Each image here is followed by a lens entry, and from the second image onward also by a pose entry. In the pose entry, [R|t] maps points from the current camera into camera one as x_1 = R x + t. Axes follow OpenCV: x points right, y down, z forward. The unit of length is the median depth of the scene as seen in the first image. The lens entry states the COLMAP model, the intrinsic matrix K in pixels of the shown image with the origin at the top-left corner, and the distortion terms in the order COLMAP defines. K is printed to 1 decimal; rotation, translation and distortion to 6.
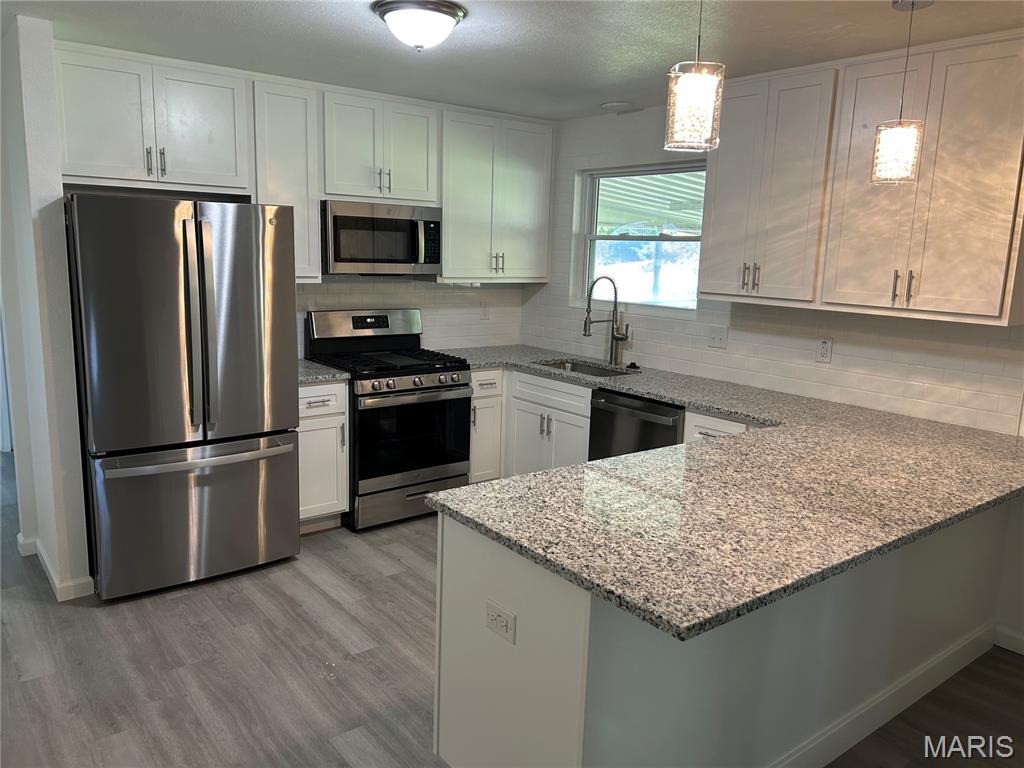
lens RADIAL K [[768.2, 0, 509.8], [0, 768.2, 388.4], [0, 0, 1]] dist [0.112090, -0.127362]
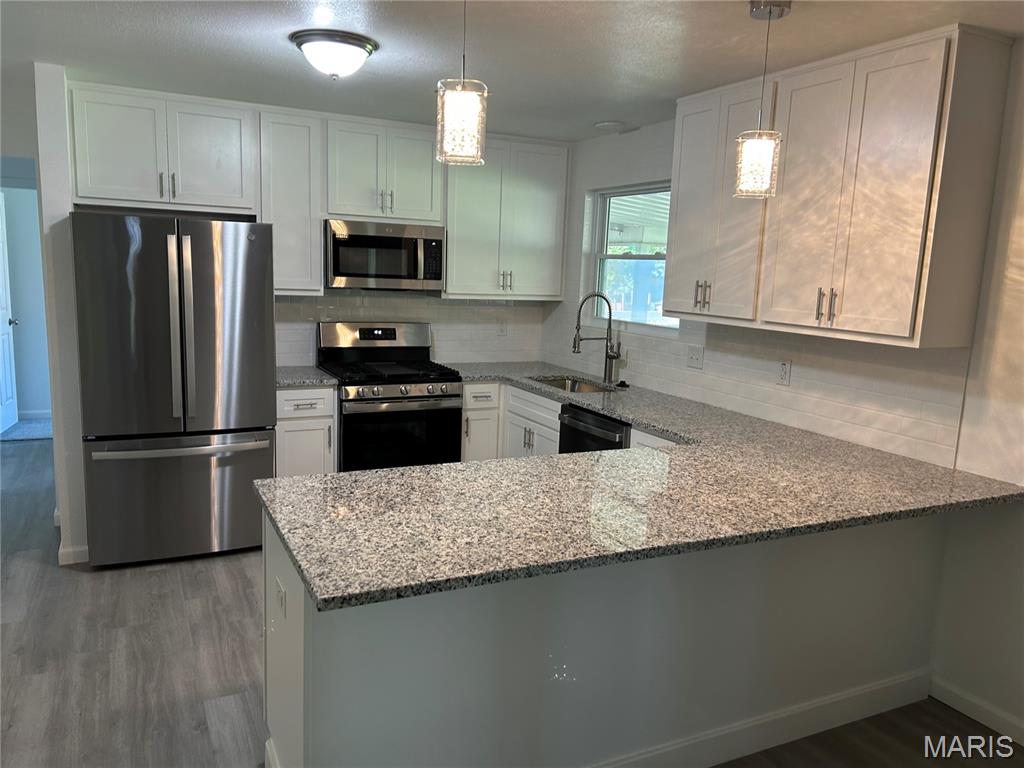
lens RADIAL K [[763.0, 0, 492.8], [0, 763.0, 396.2], [0, 0, 1]] dist [0.130113, -0.166047]
pose [[0.979196, 0.041827, -0.198558, 0.266271], [-0.045782, 0.998833, -0.015369, 0.012503], [0.197684, 0.024140, 0.979969, -0.005014]]
